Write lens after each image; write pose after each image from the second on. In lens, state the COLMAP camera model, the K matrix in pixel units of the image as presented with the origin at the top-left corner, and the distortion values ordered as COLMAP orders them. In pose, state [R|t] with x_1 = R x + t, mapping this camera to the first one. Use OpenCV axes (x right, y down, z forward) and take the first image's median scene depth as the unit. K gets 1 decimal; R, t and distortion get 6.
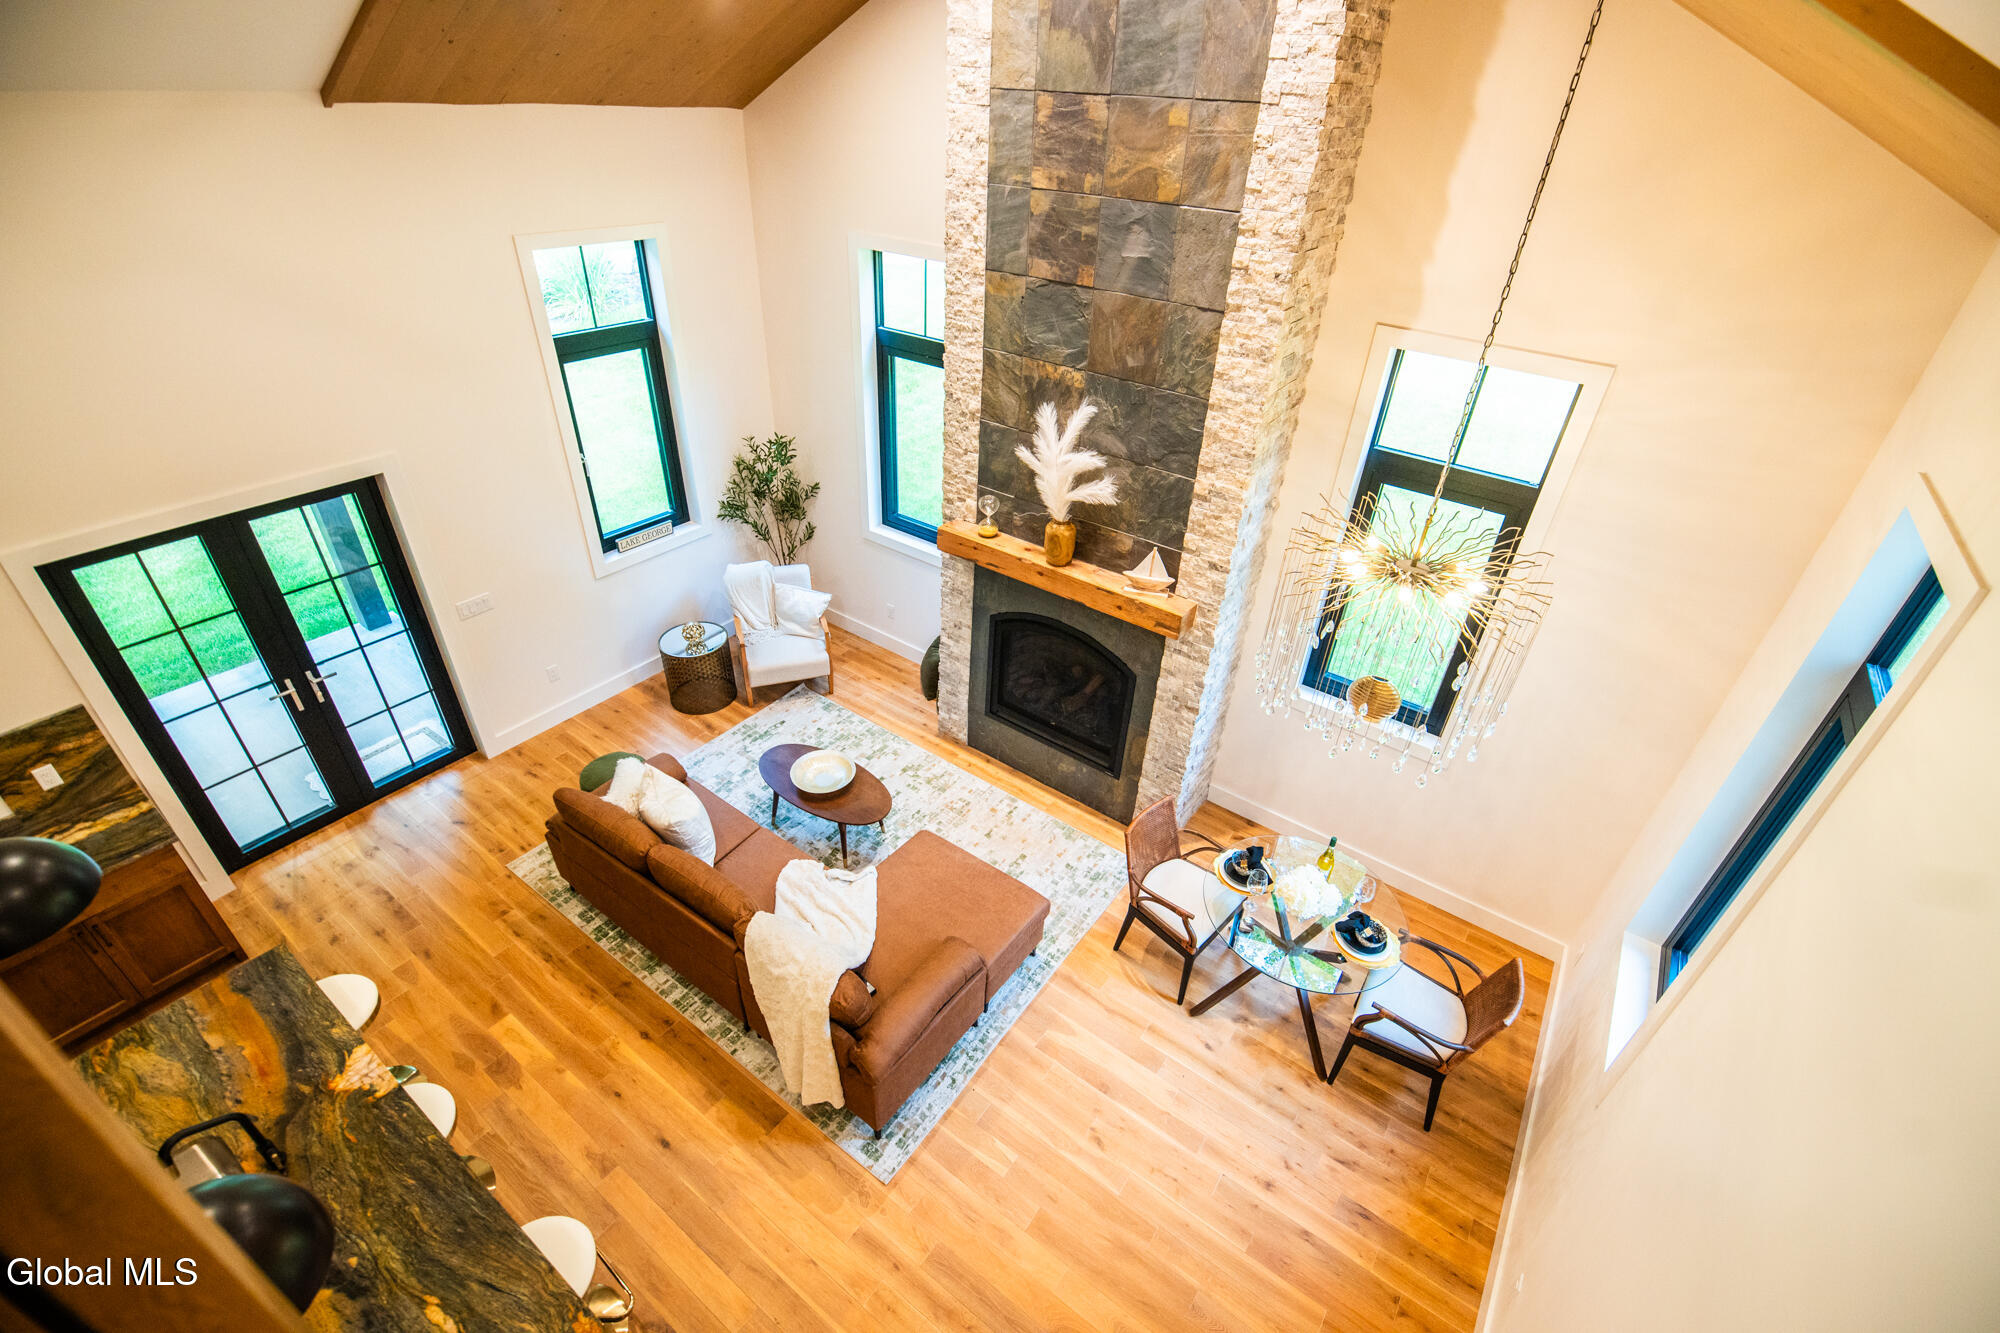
lens RADIAL K [[866.5, 0, 1013.1], [0, 866.5, 661.8], [0, 0, 1]] dist [-0.004687, -0.008580]
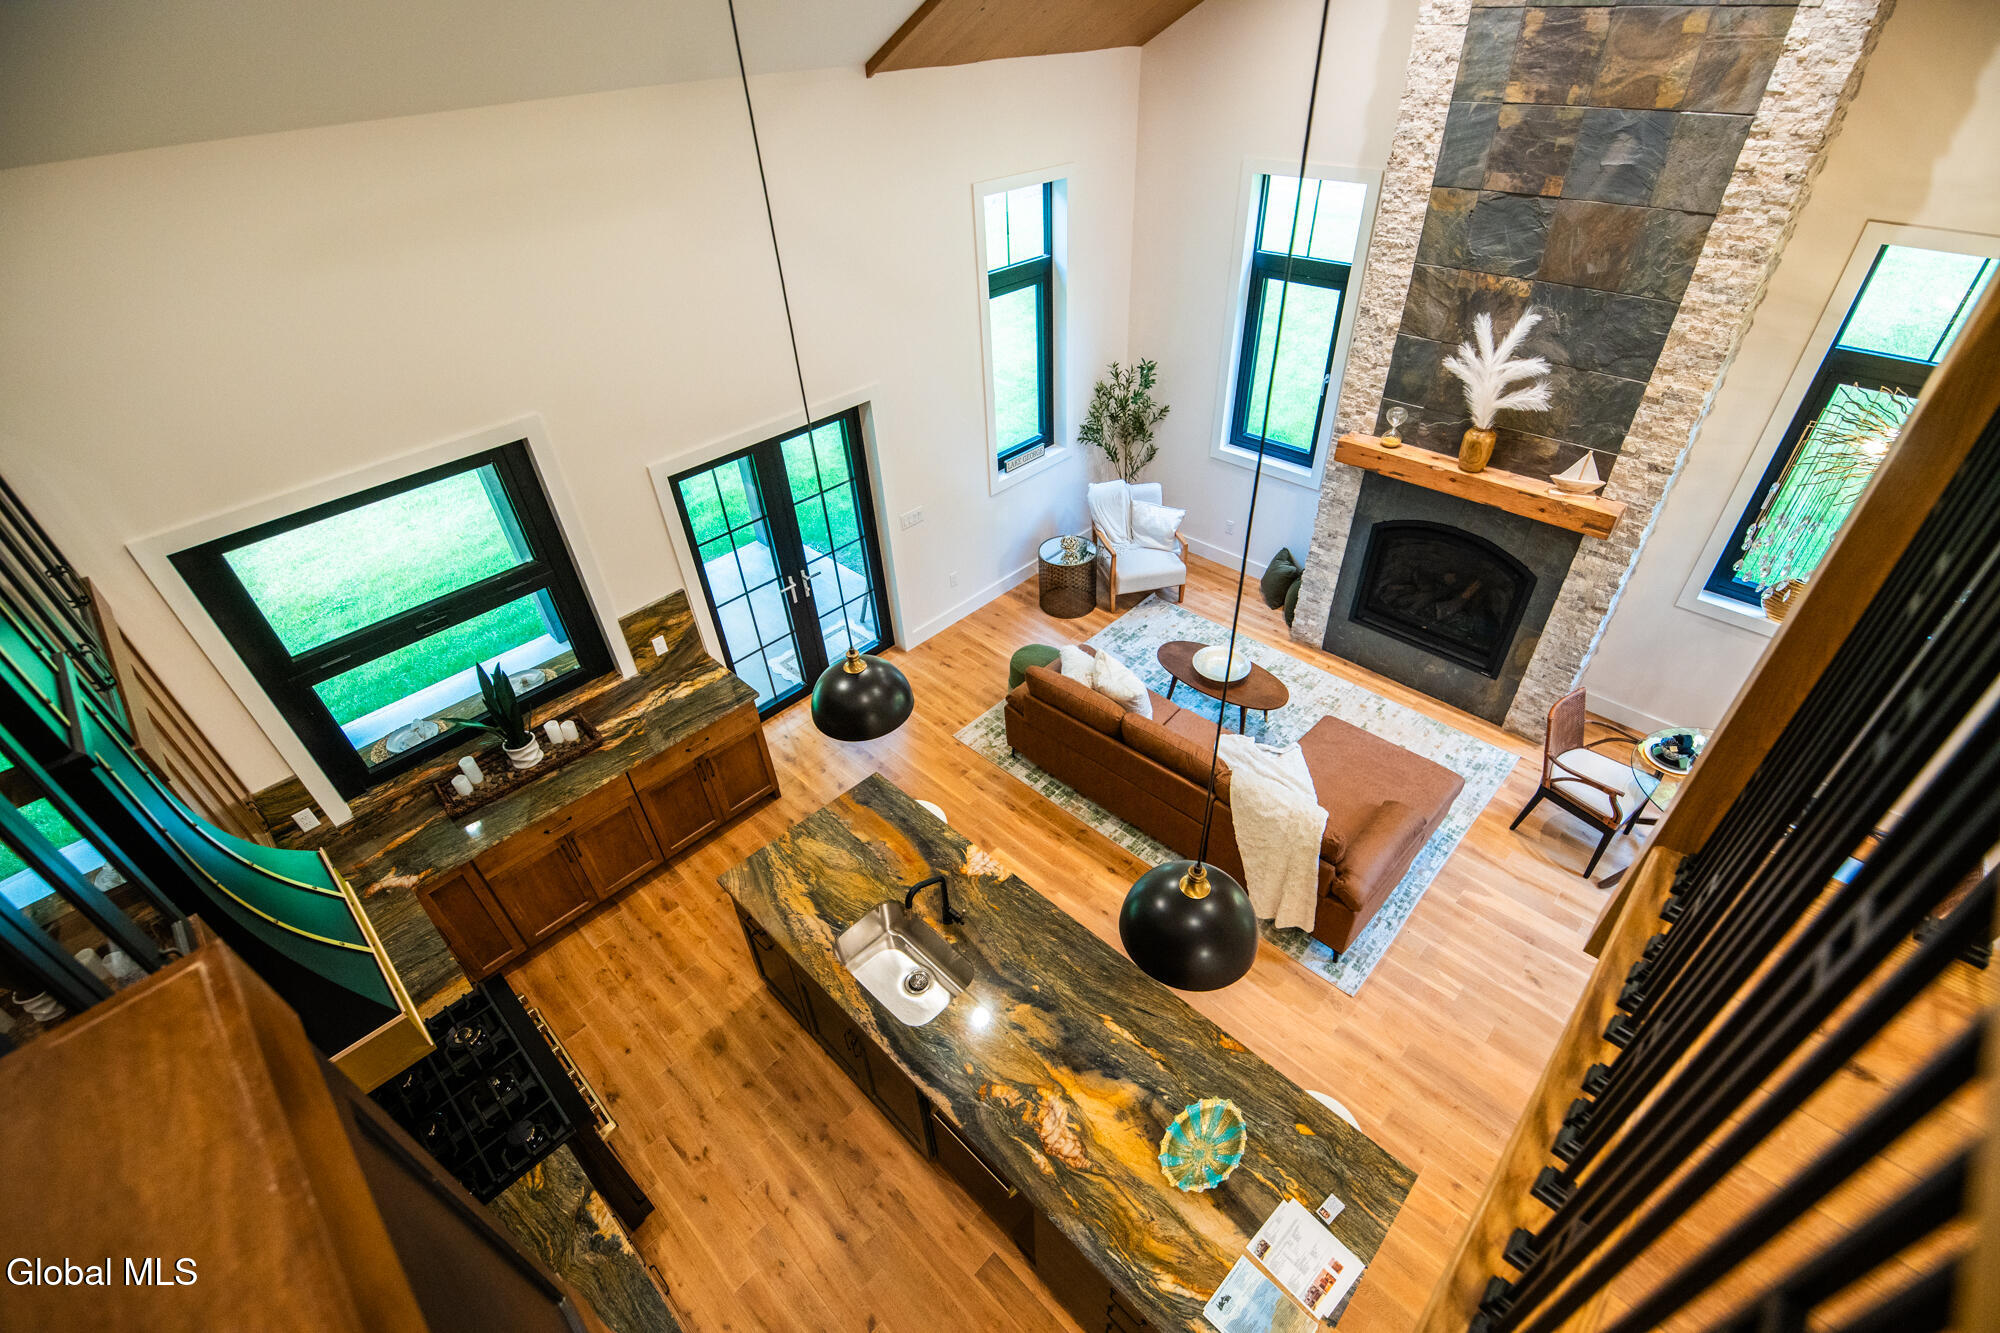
lens RADIAL K [[866.5, 0, 1006.9], [0, 866.5, 677.8], [0, 0, 1]] dist [-0.004687, -0.008580]
pose [[0.984270, 0.024549, -0.174959, -0.352422], [-0.009620, 0.996277, 0.085674, 0.060967], [0.176410, -0.082643, 0.980841, -0.177932]]
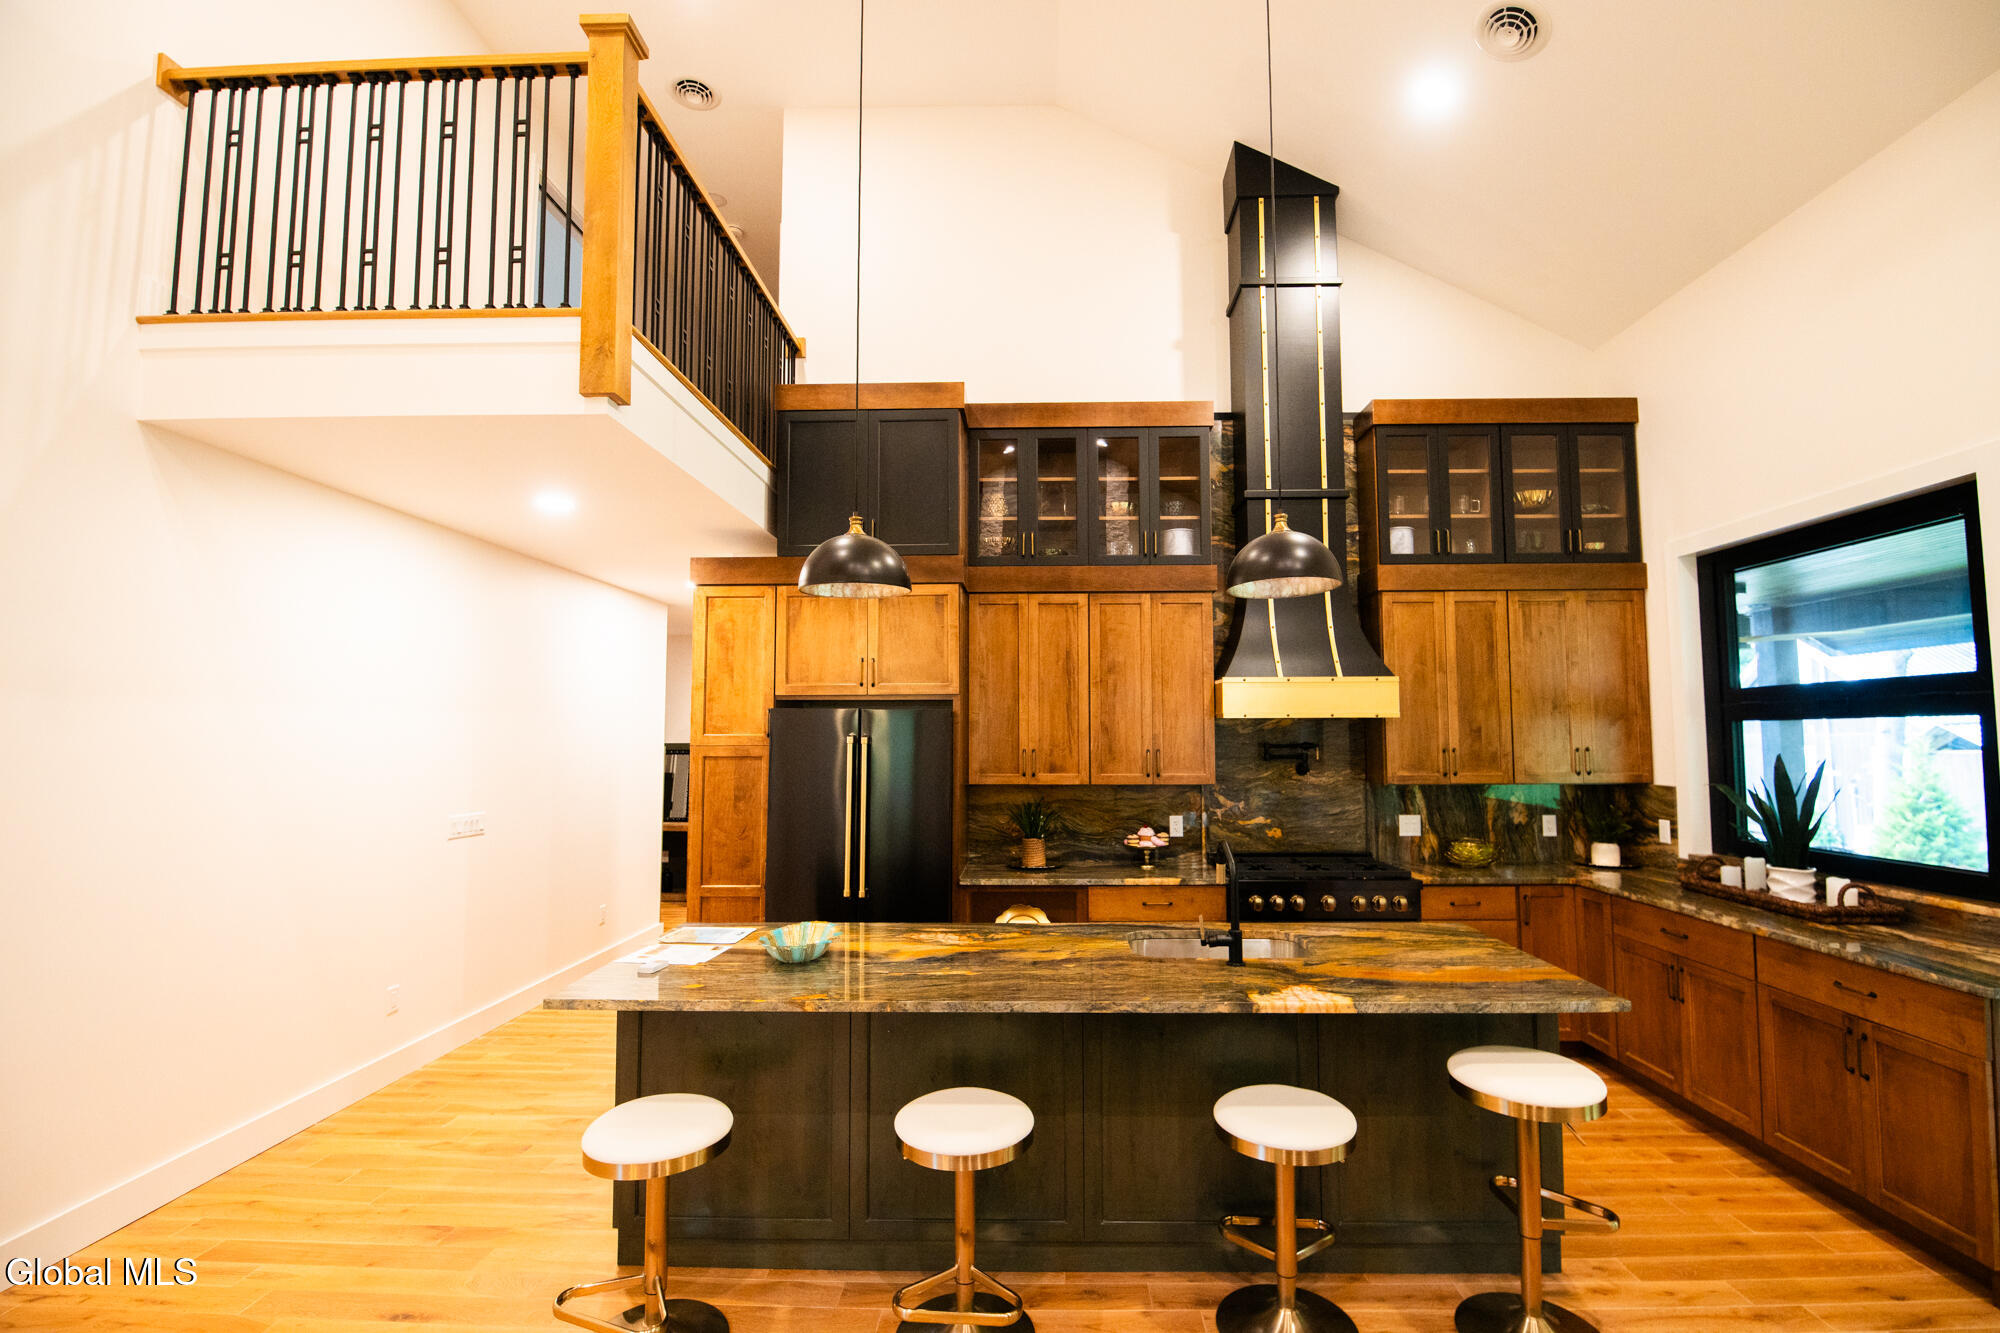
lens RADIAL K [[866.5, 0, 1018.6], [0, 866.5, 679.1], [0, 0, 1]] dist [-0.004687, -0.008580]
pose [[-0.830009, -0.081891, -0.551705, -0.076753], [-0.339057, 0.859490, 0.382516, 0.023540], [0.442860, 0.504551, -0.741150, 0.927811]]
